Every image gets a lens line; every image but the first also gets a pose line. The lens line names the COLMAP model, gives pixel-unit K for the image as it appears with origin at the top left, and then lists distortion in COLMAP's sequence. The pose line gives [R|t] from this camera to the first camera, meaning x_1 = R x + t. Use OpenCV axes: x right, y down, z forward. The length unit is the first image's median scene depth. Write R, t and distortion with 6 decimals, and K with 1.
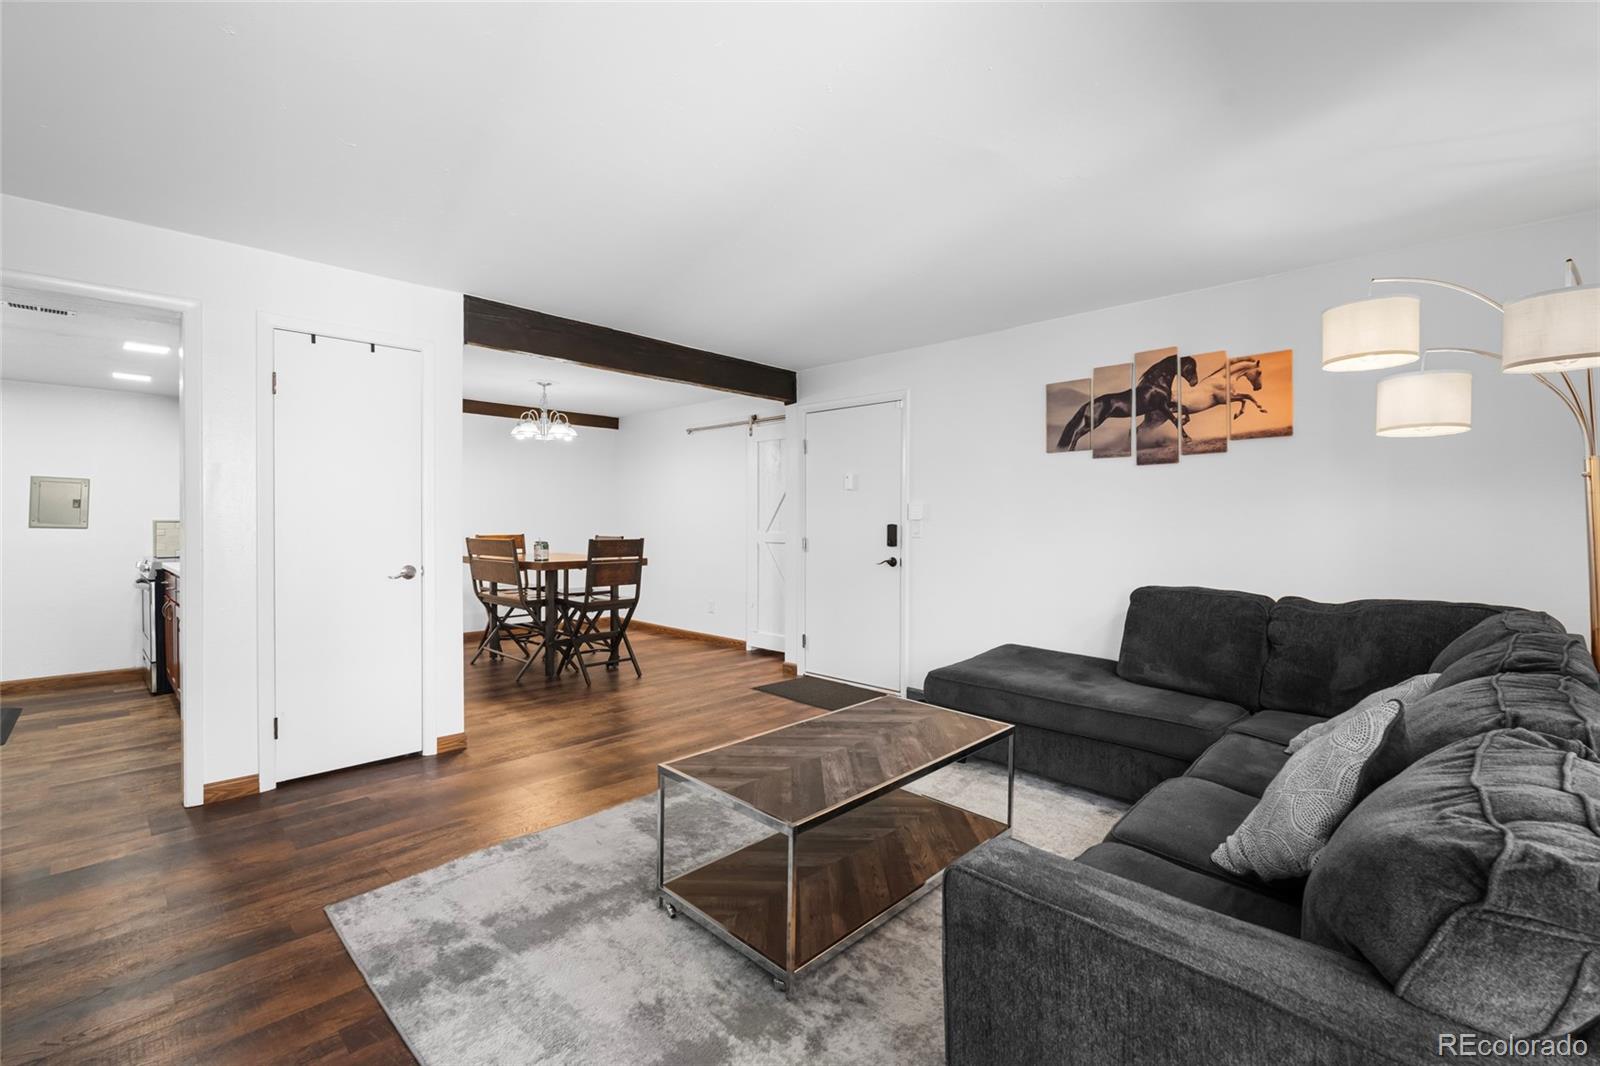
lens RADIAL K [[697.6, 0, 800.0], [0, 697.6, 533.0], [0, 0, 1]] dist [-0.008068, 0.000076]
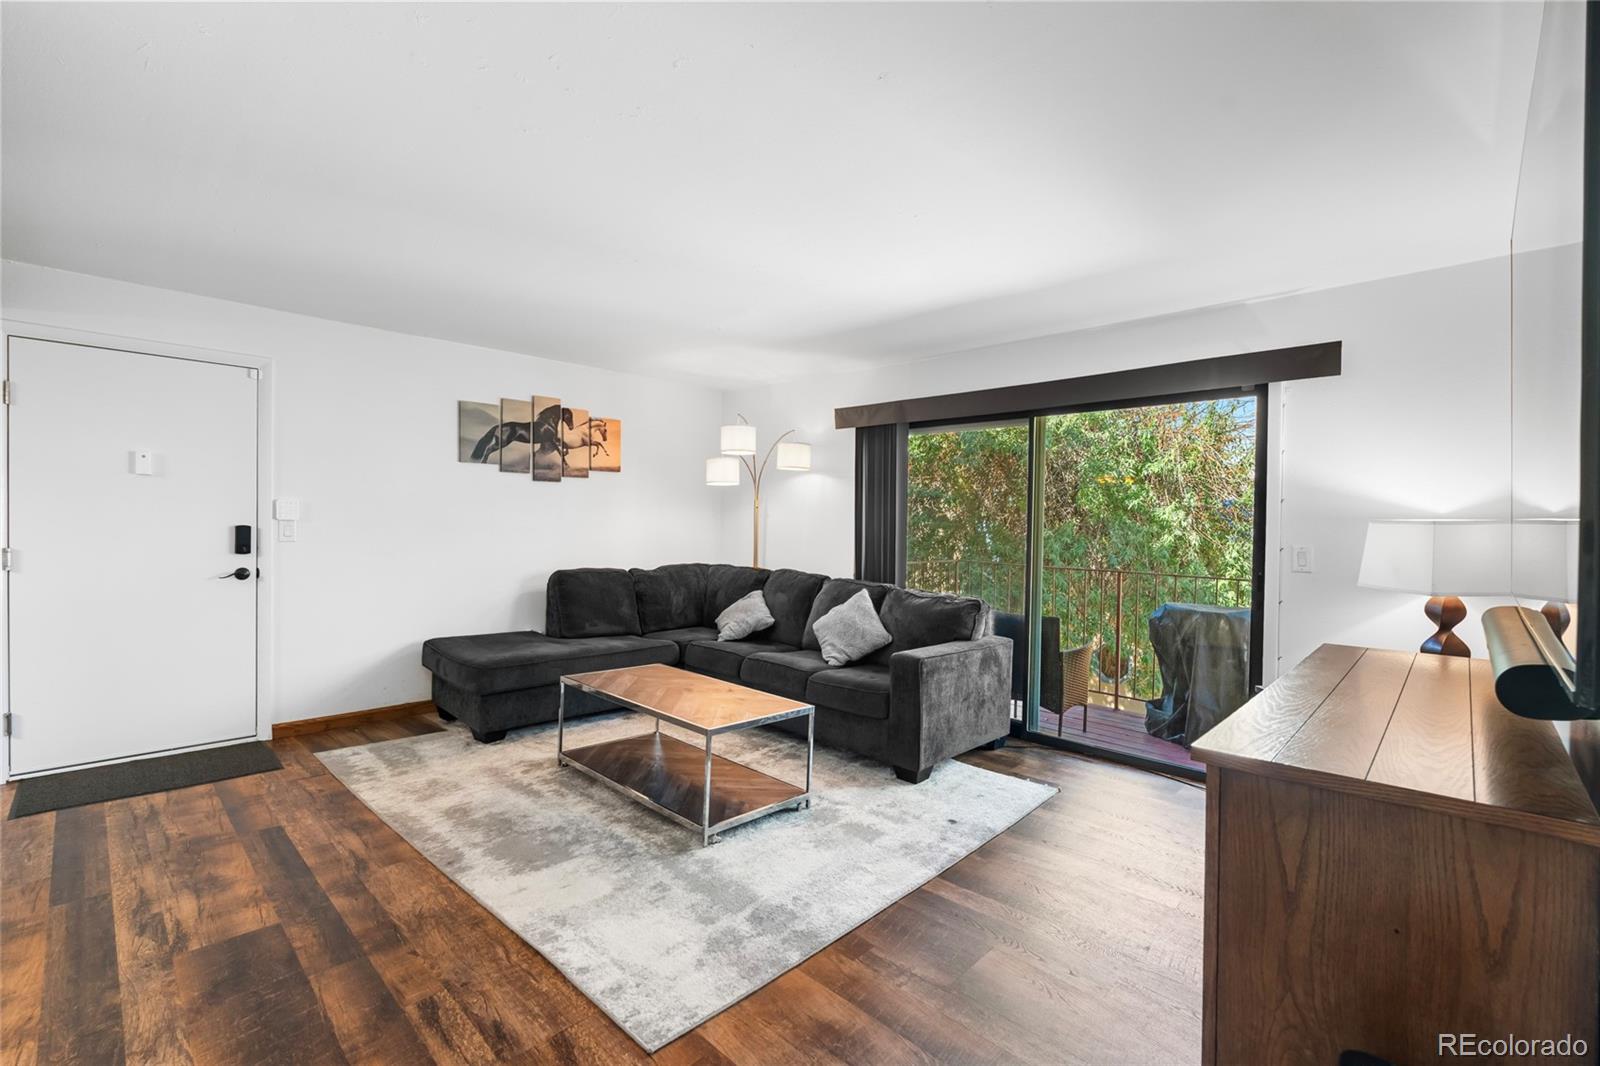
lens RADIAL K [[708.2, 0, 795.1], [0, 708.2, 520.7], [0, 0, 1]] dist [-0.002499, -0.000374]
pose [[0.007188, -0.002588, 0.999971, -0.903087], [0.003945, 0.999989, 0.002559, -0.023858], [-0.999966, 0.003927, 0.007199, 0.518886]]
